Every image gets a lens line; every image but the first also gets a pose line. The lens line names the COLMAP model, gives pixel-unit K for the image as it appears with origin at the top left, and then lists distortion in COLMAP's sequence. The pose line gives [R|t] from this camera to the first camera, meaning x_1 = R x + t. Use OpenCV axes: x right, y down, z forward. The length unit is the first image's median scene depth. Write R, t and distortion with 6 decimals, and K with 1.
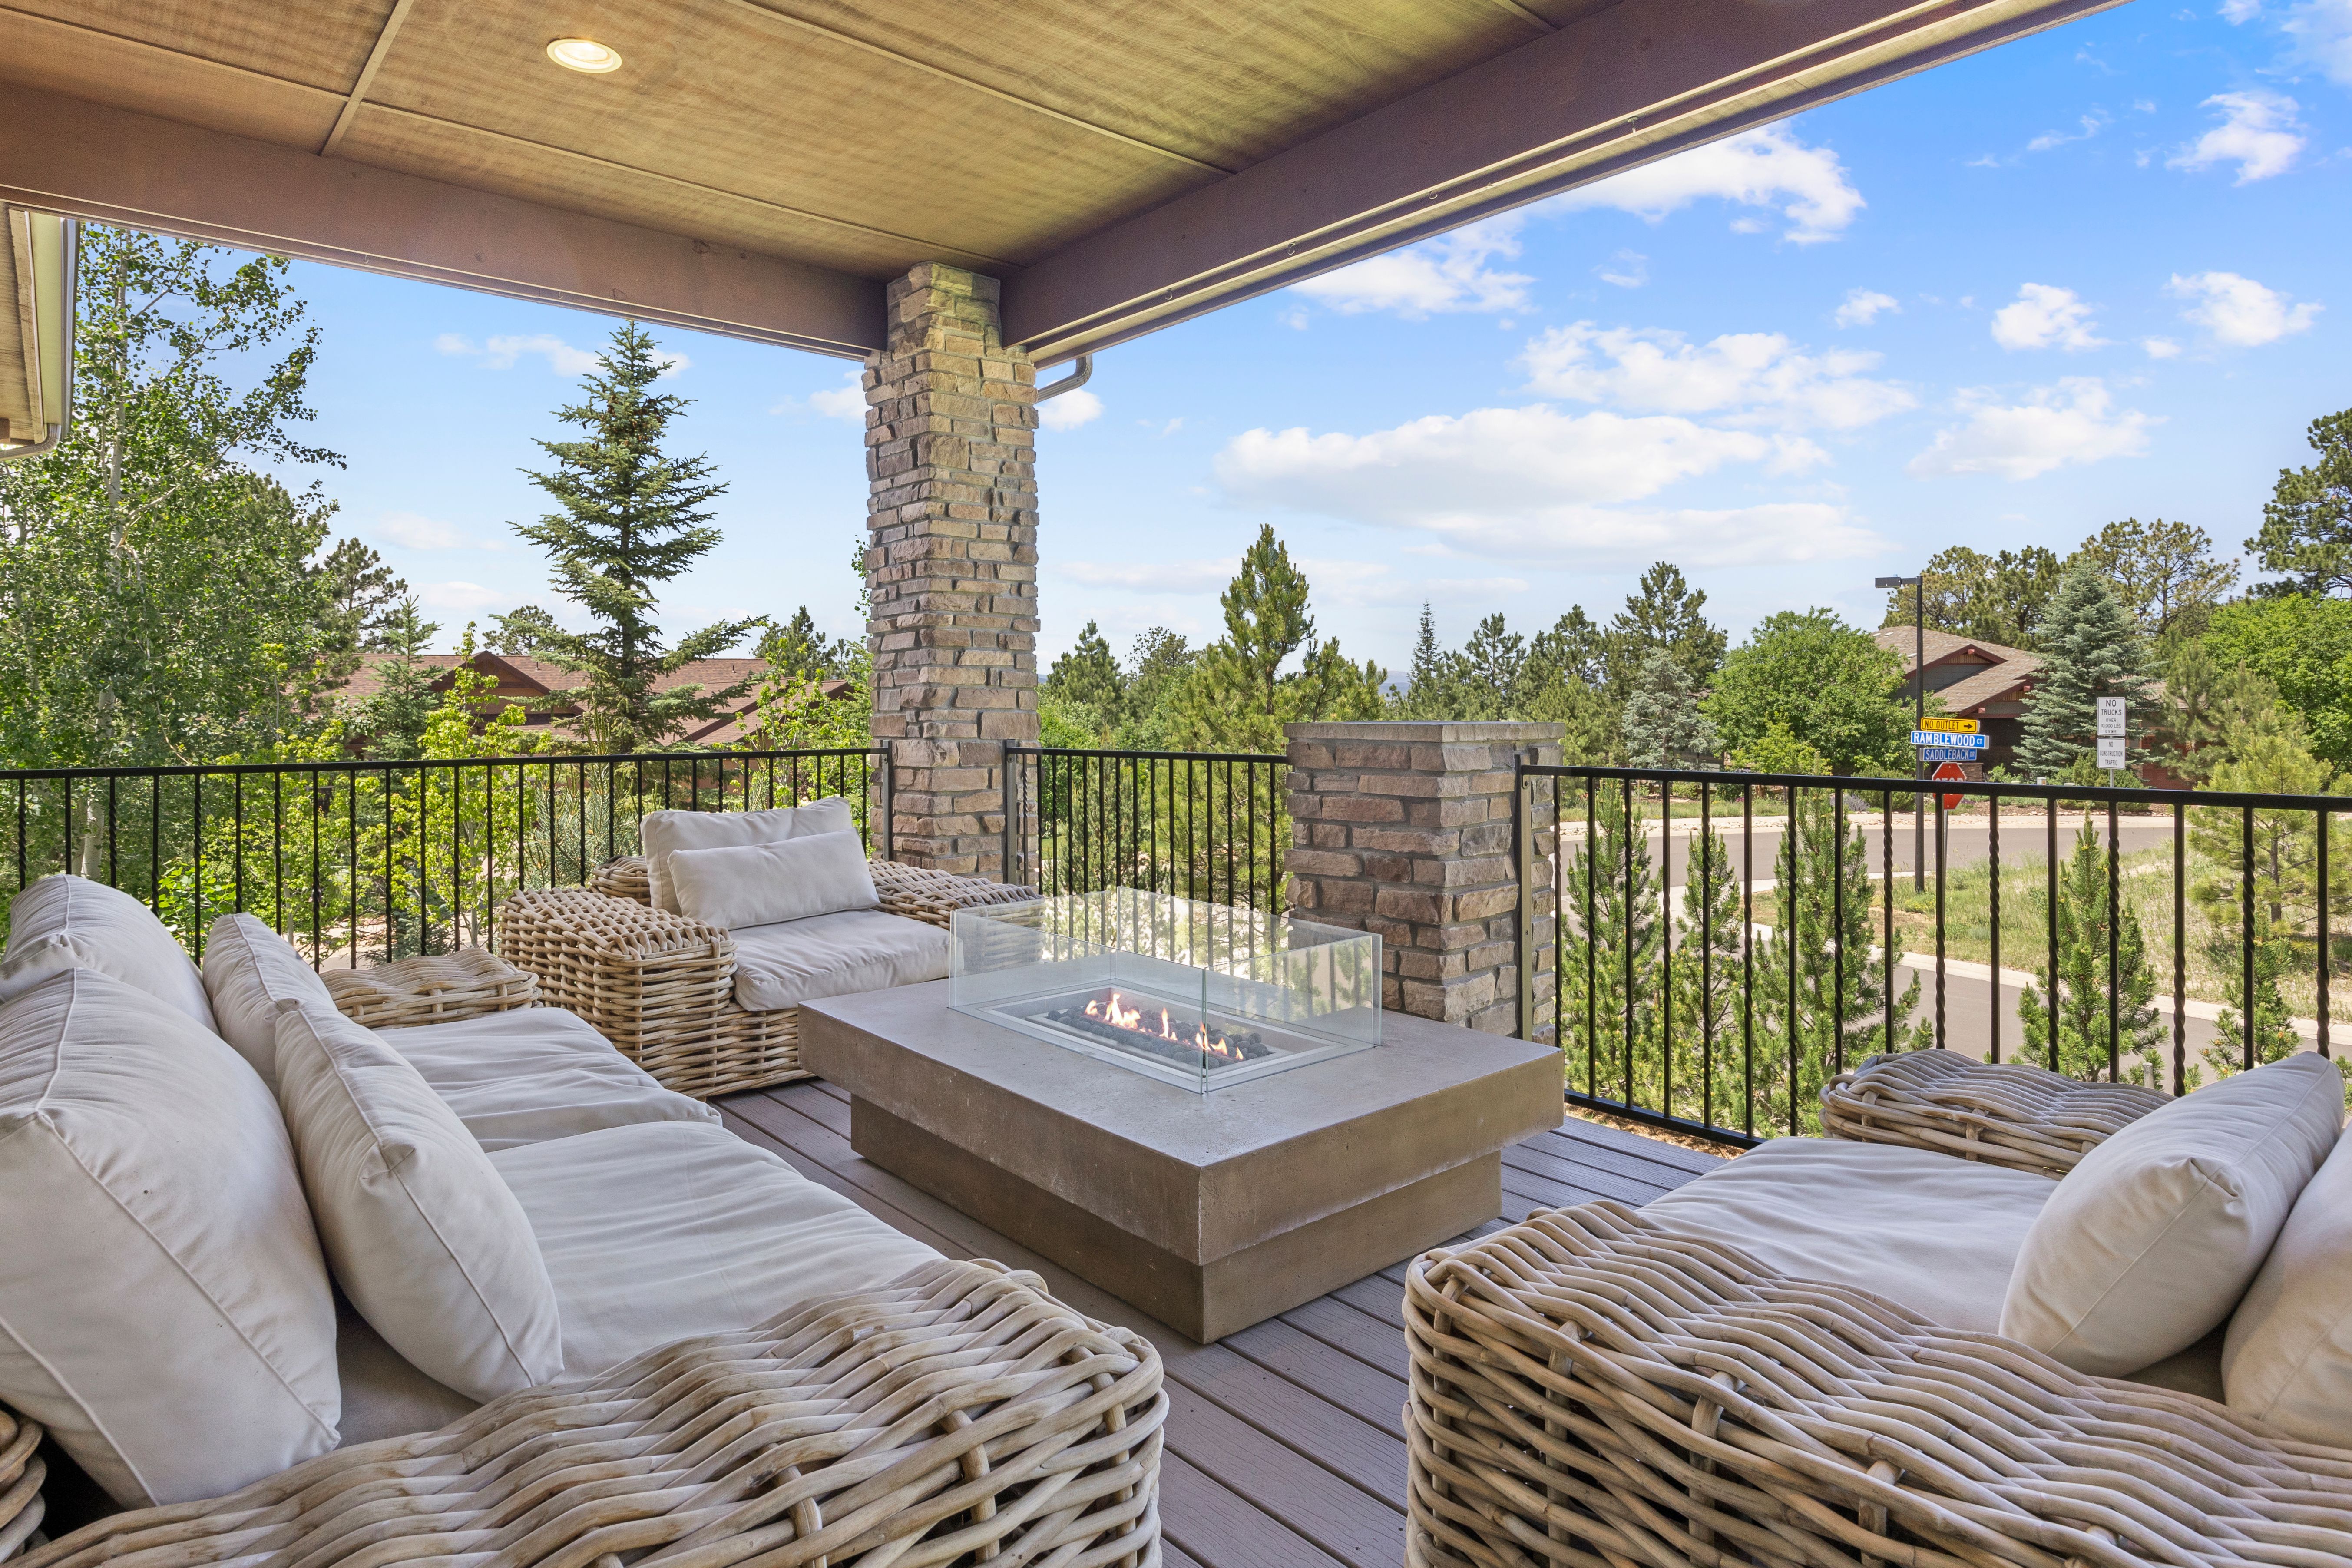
lens RADIAL K [[1299.6, 0, 1167.2], [0, 1299.6, 709.2], [0, 0, 1]] dist [-0.000040, 0.000001]
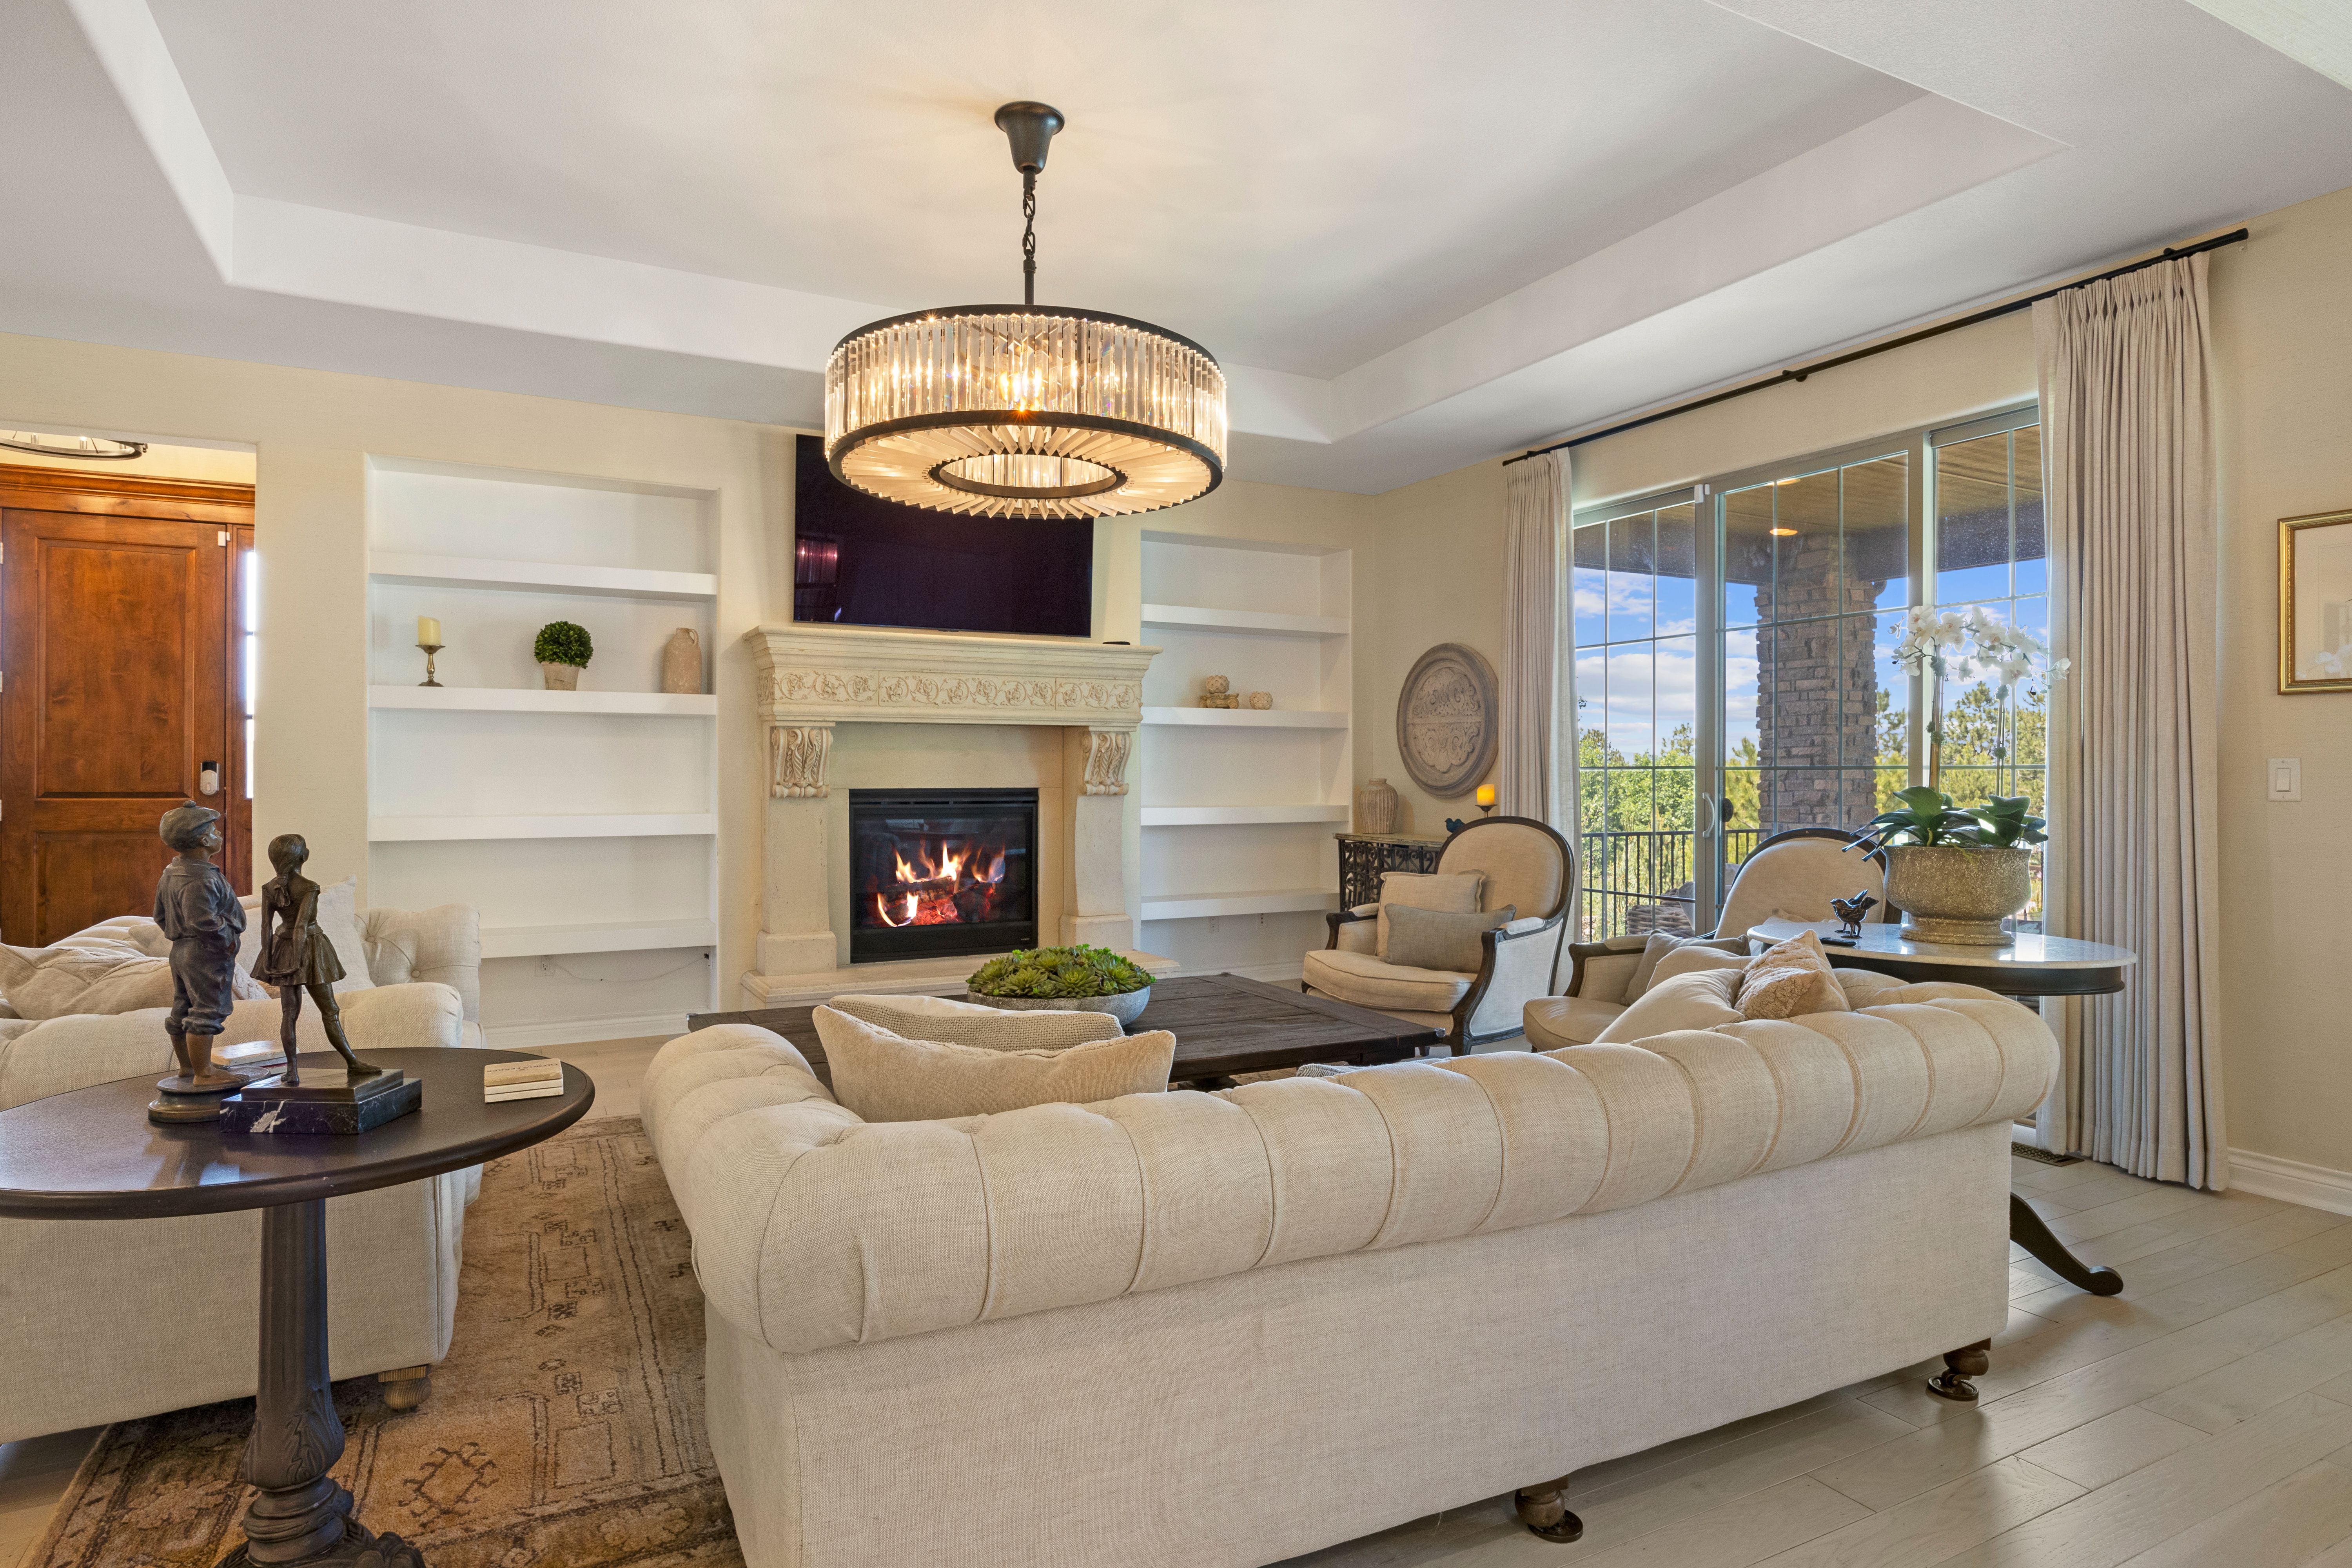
lens RADIAL K [[1298.8, 0, 1178.5], [0, 1298.8, 781.7], [0, 0, 1]] dist [-0.001728, -0.000139]
pose [[0.975374, 0.007591, -0.220426, -0.604547], [-0.007488, 0.999971, 0.001304, -0.026098], [0.220430, 0.000379, 0.975403, -0.763903]]
